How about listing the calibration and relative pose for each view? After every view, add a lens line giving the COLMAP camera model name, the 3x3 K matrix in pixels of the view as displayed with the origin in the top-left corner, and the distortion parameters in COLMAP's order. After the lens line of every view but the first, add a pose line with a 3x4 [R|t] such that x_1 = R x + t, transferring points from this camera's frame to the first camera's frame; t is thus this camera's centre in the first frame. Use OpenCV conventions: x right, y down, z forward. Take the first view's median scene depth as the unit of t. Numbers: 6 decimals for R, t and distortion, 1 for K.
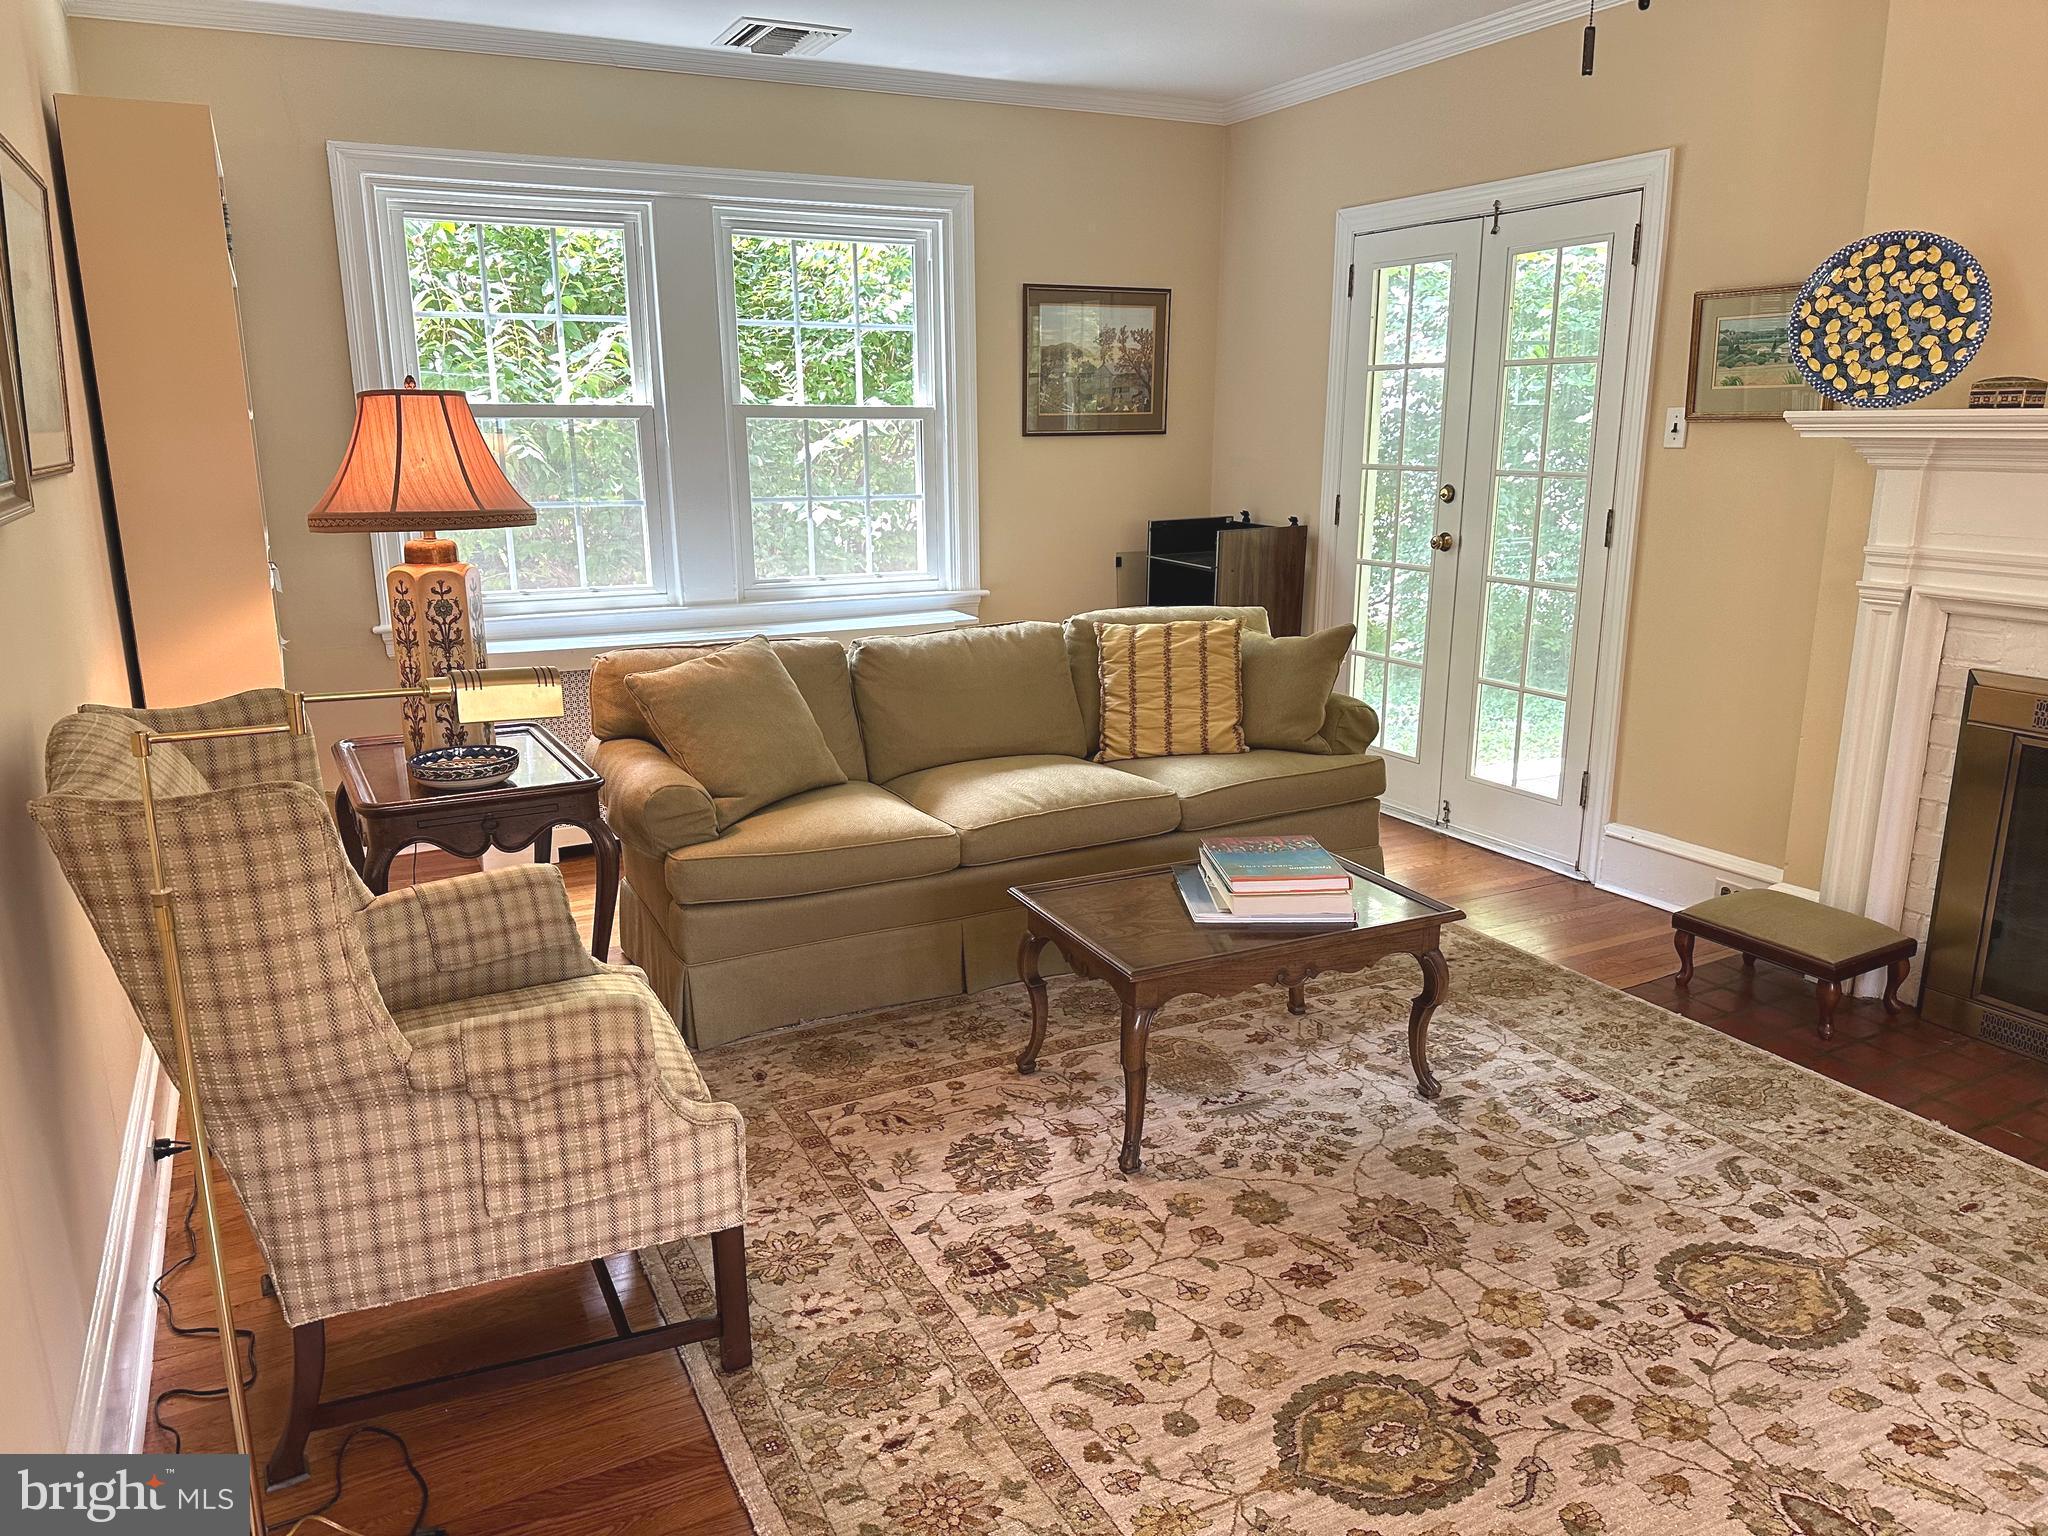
lens RADIAL K [[1466.0, 0, 1024.0], [0, 1466.0, 768.0], [0, 0, 1]] dist [0.039826, -0.039074]
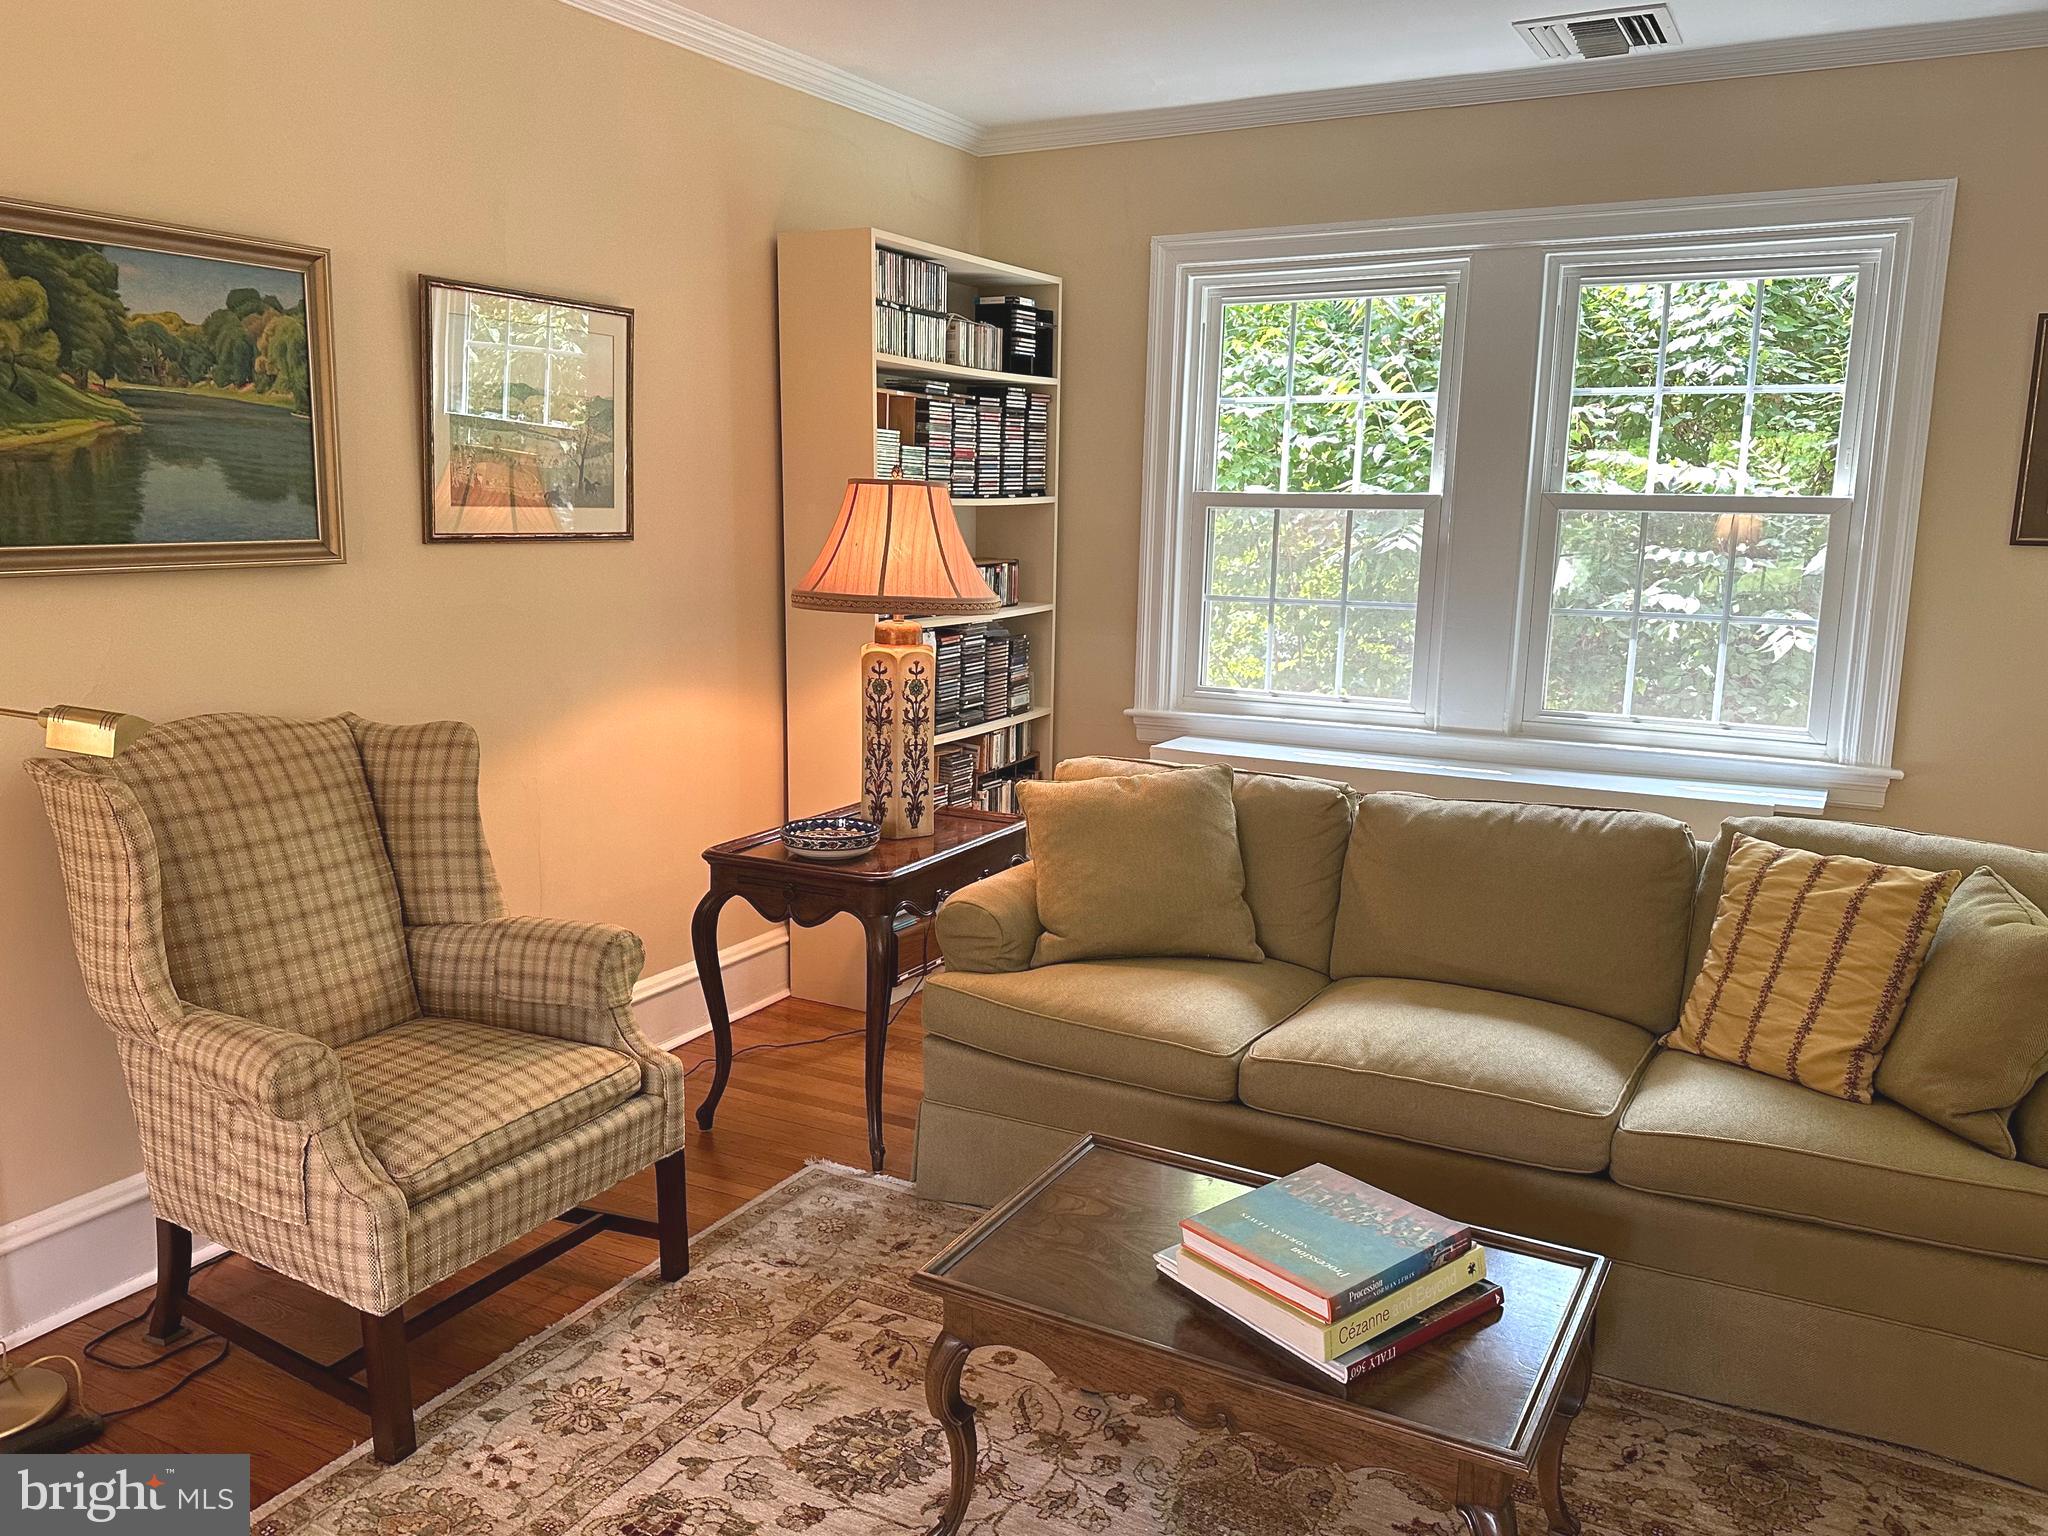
lens RADIAL K [[1578.2, 0, 1024.0], [0, 1578.2, 768.0], [0, 0, 1]] dist [-0.007716, -0.006547]
pose [[0.559026, 0.154645, -0.814601, 0.425231], [-0.206163, 0.977524, 0.044093, -0.092263], [0.803111, 0.143291, 0.578343, 0.343630]]
